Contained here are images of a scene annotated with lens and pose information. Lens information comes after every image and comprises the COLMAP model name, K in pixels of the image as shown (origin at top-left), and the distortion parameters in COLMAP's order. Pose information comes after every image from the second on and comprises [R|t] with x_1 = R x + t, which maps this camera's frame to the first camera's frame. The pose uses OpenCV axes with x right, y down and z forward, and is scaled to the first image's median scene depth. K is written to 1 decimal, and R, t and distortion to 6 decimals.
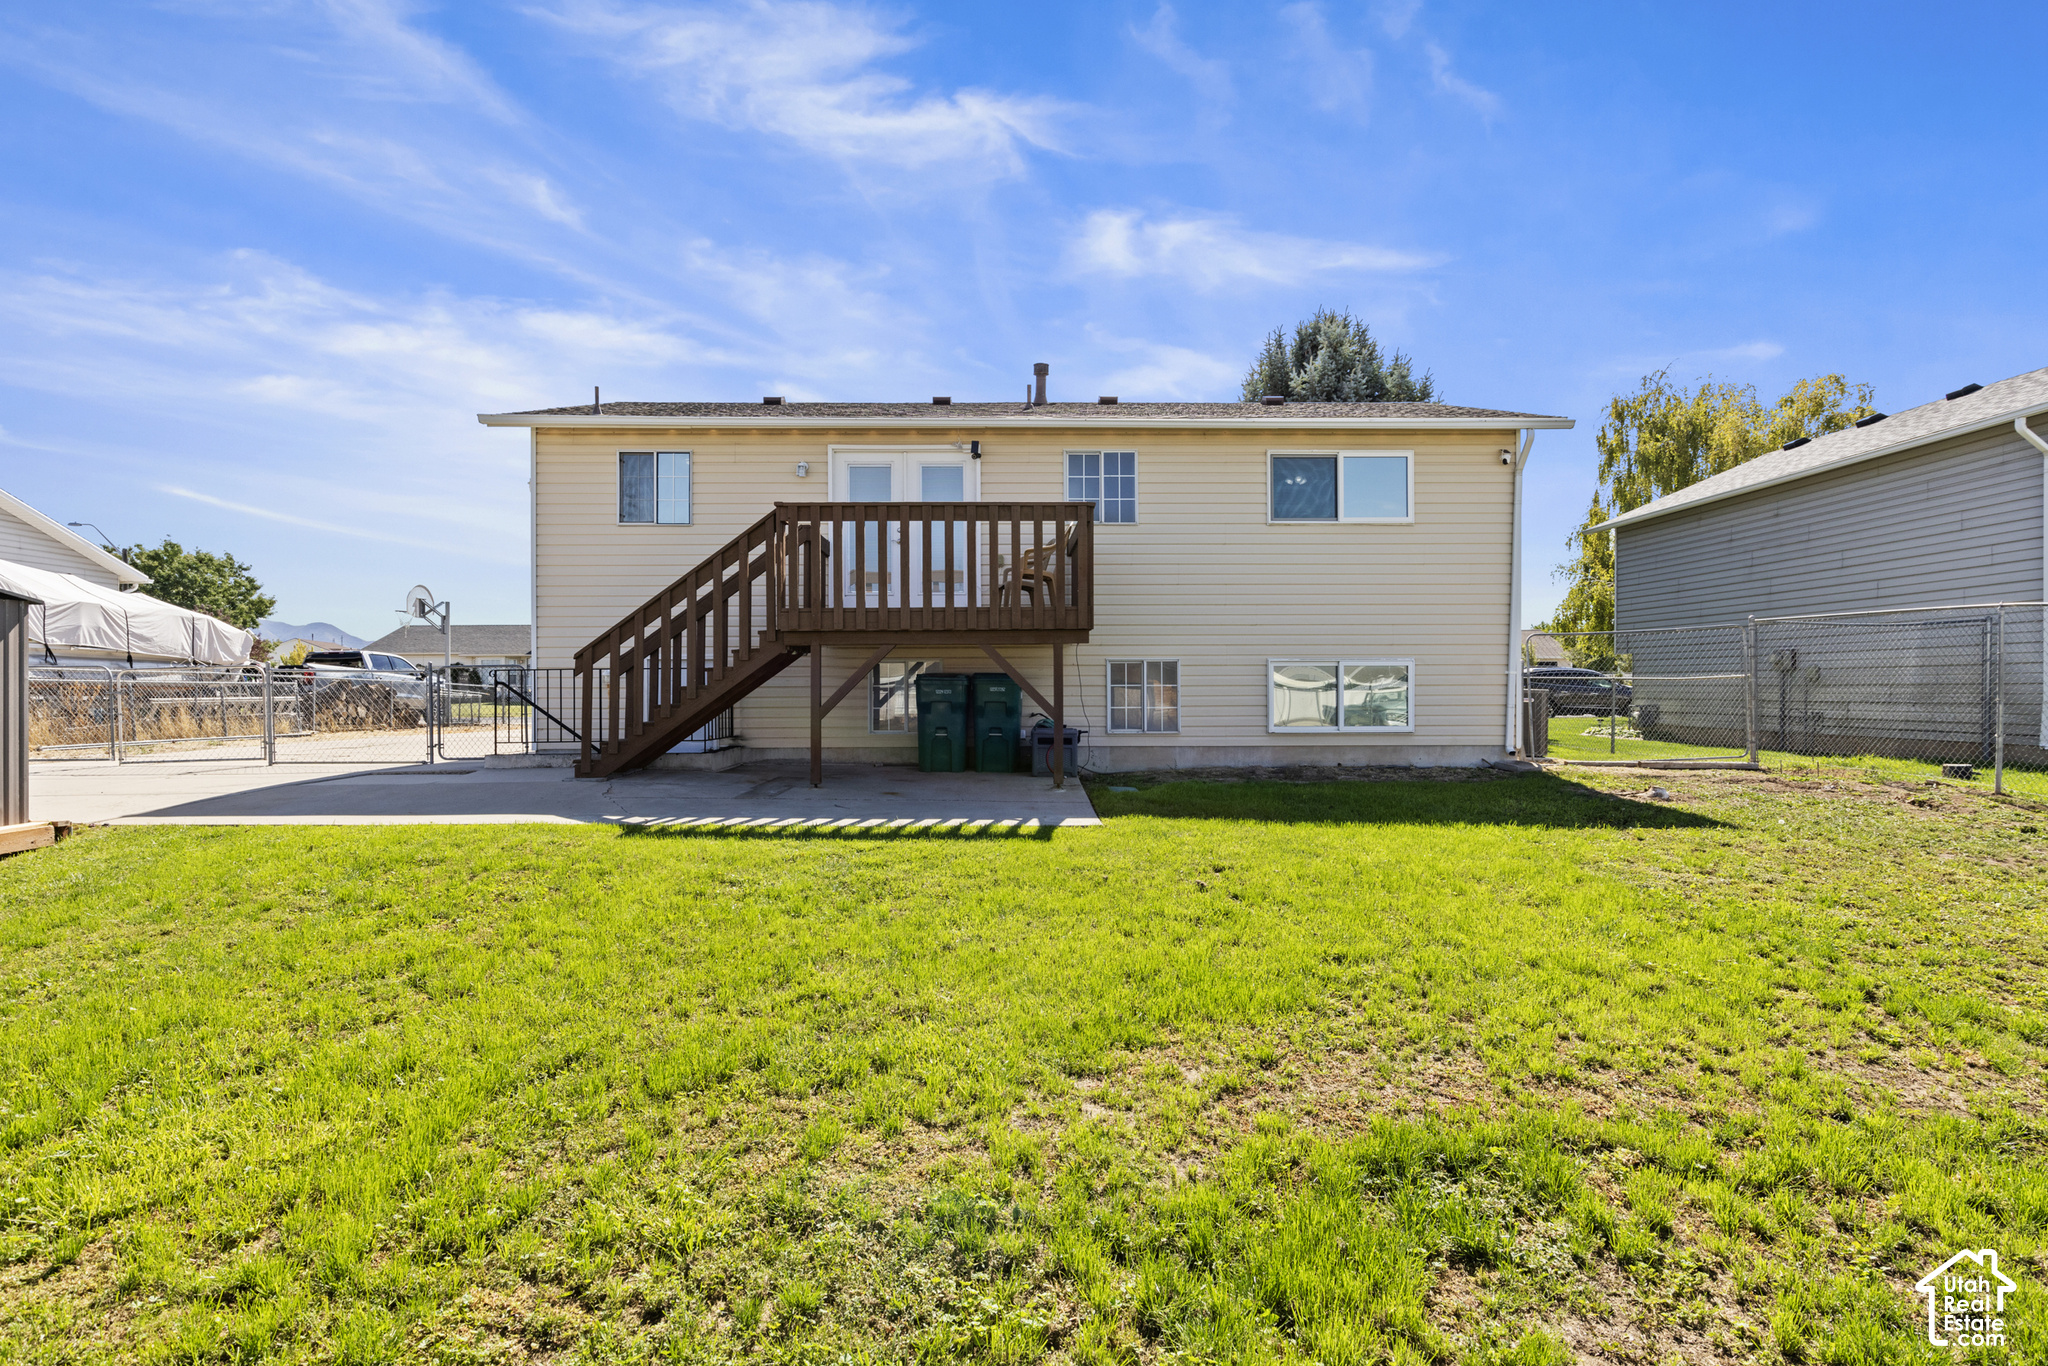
lens RADIAL K [[967.4, 0, 1033.1], [0, 967.4, 680.8], [0, 0, 1]] dist [0.001988, -0.000279]
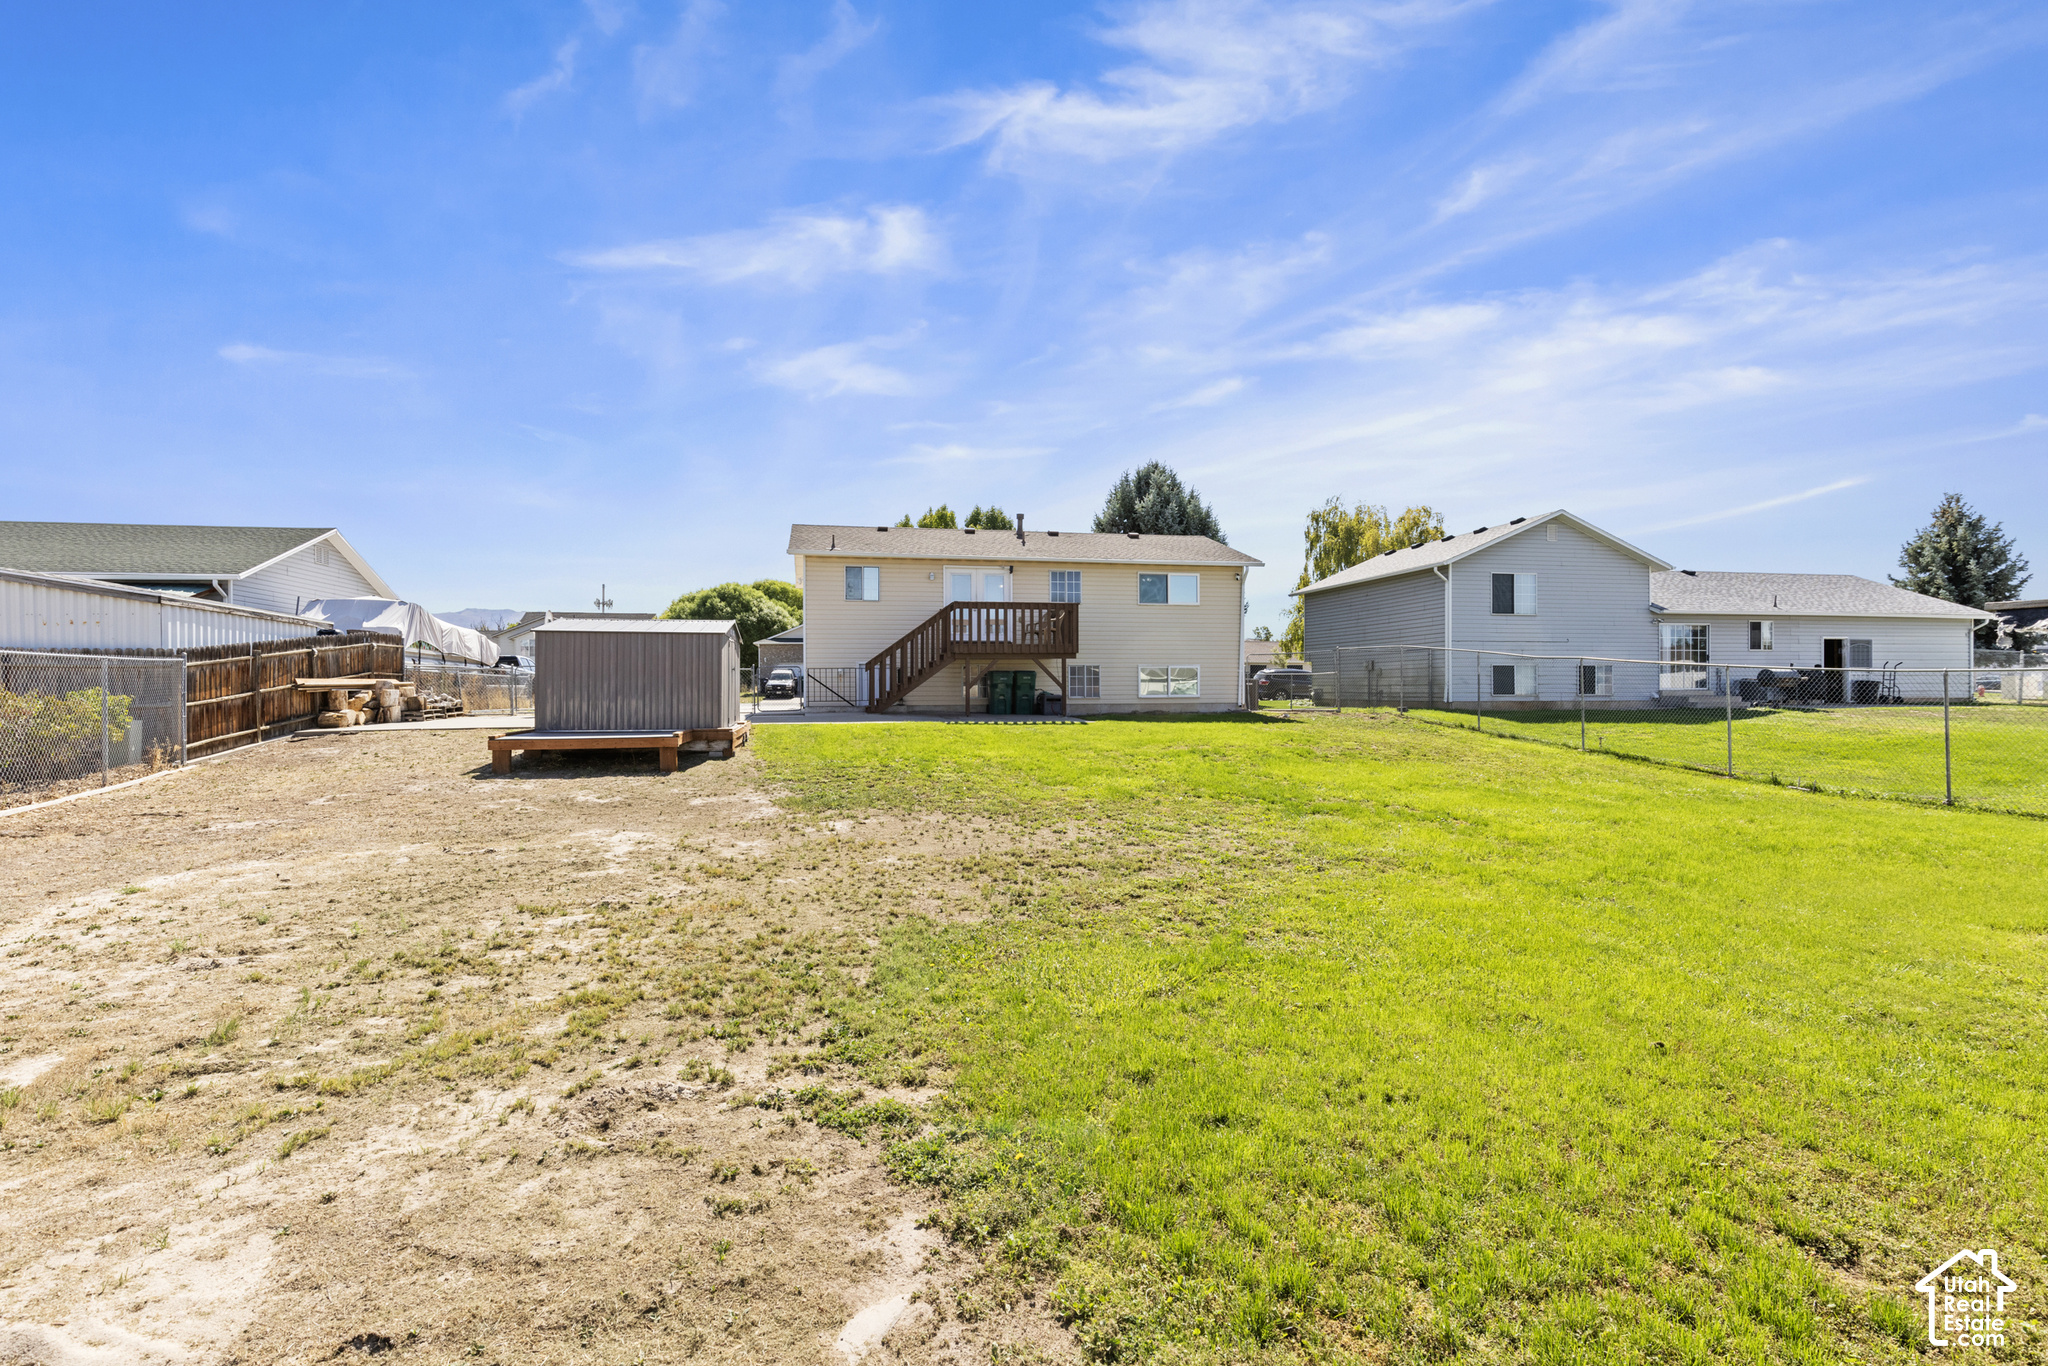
lens RADIAL K [[924.9, 0, 1024.9], [0, 924.9, 679.3], [0, 0, 1]] dist [0.001469, -0.000106]
pose [[0.983728, -0.000669, 0.179662, -0.314906], [0.001054, 0.999997, -0.002047, 0.011725], [-0.179661, 0.002203, 0.983726, -0.833721]]
